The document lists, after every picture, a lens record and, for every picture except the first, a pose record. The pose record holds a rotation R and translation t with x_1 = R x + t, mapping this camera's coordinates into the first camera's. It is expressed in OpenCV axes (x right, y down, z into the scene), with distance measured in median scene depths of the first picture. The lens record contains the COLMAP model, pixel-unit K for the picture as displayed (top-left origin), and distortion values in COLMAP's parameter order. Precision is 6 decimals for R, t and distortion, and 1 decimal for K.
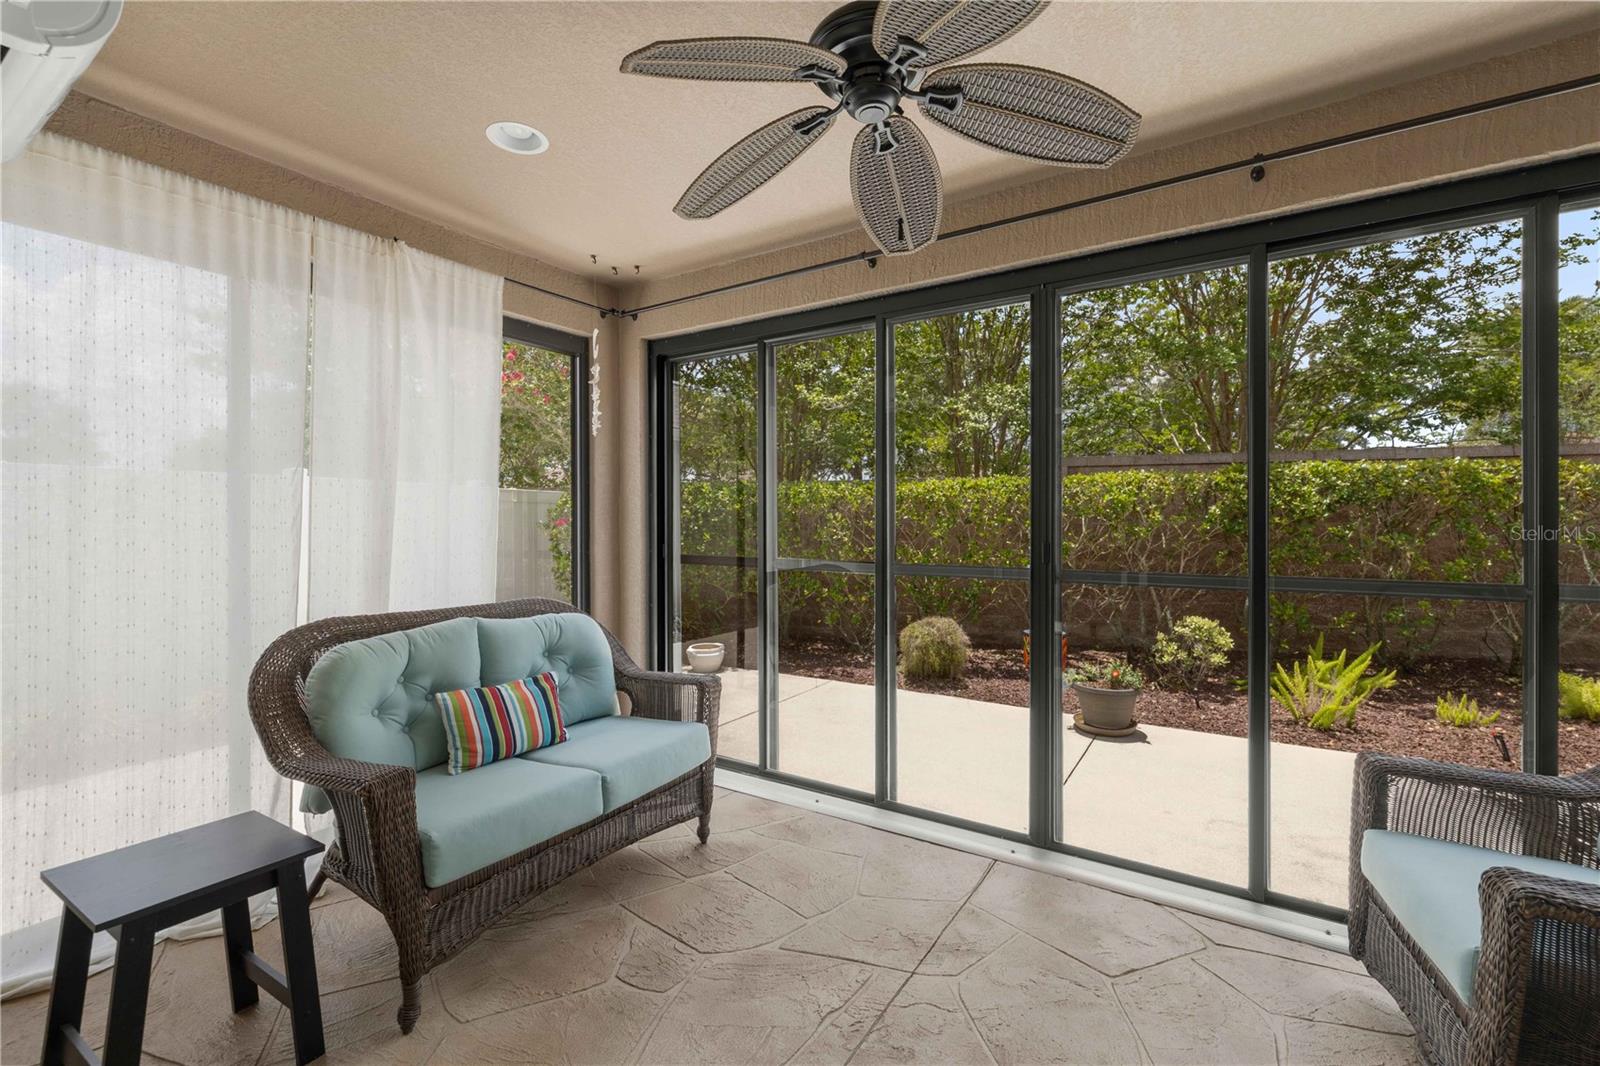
lens RADIAL K [[674.4, 0, 798.3], [0, 674.4, 524.5], [0, 0, 1]] dist [0.001572, 0.000565]
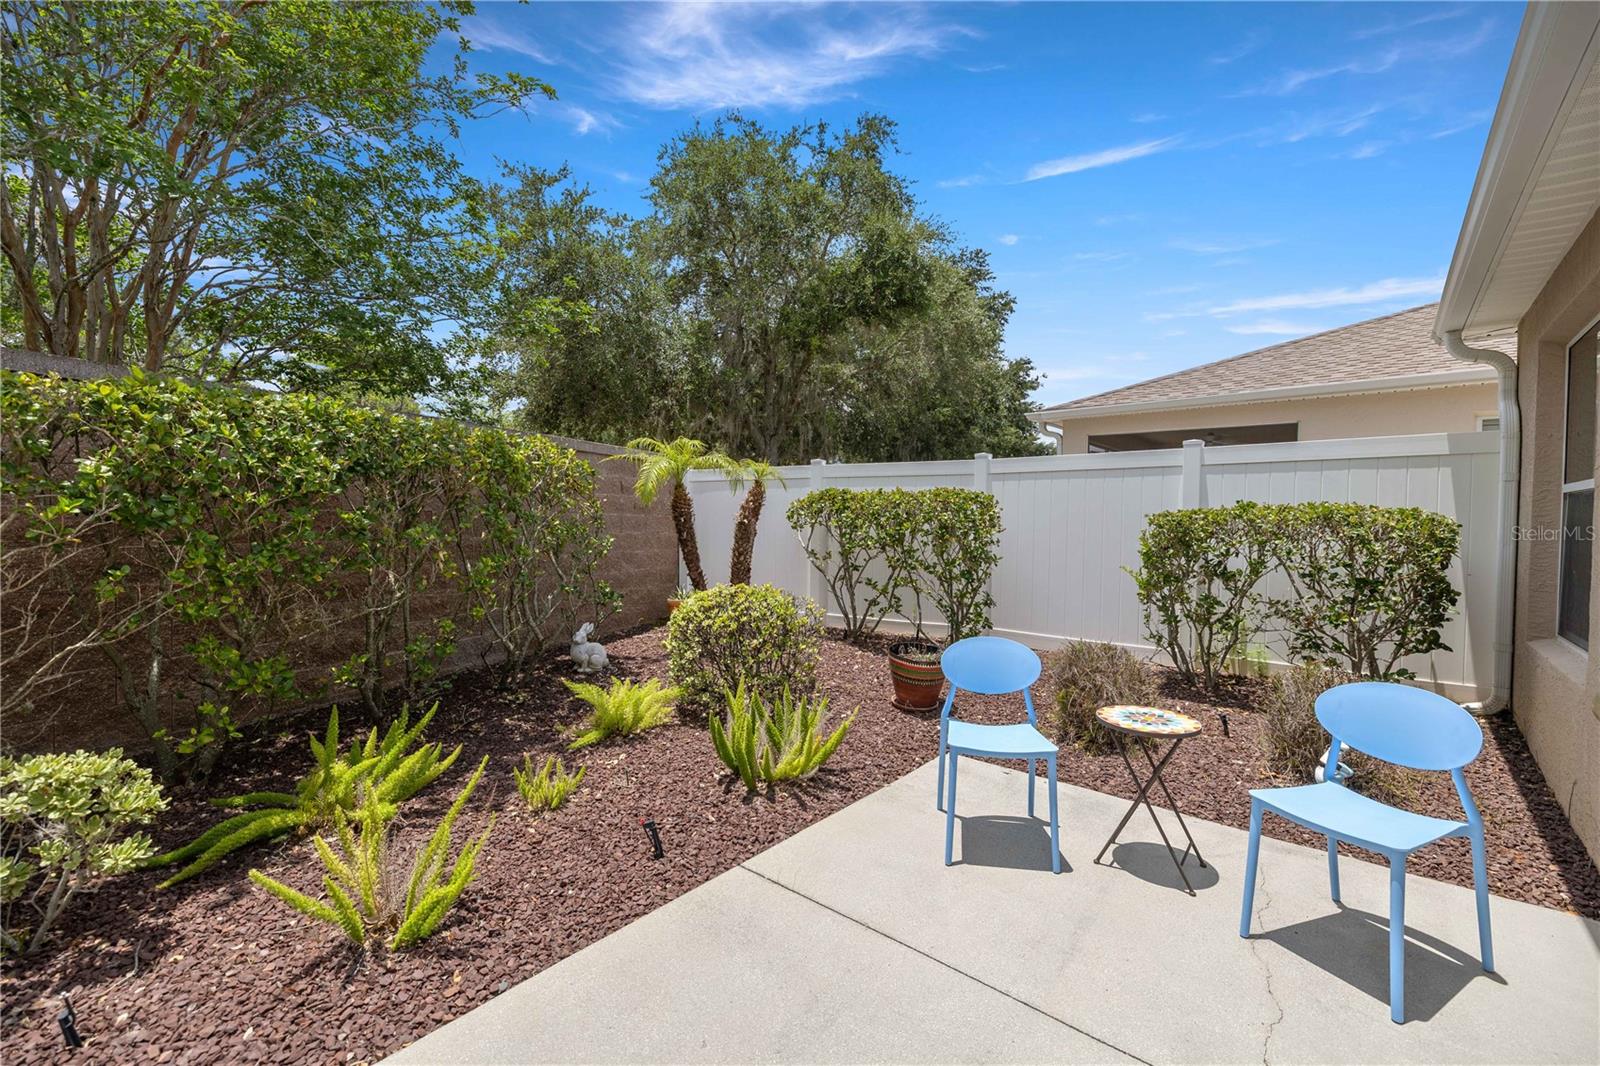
lens RADIAL K [[674.4, 0, 793.7], [0, 674.4, 530.6], [0, 0, 1]] dist [0.001572, 0.000565]
pose [[0.142327, -0.018890, 0.989639, 0.288311], [-0.000149, 0.999817, 0.019106, 0.007428], [-0.989820, -0.002867, 0.142298, 0.549849]]
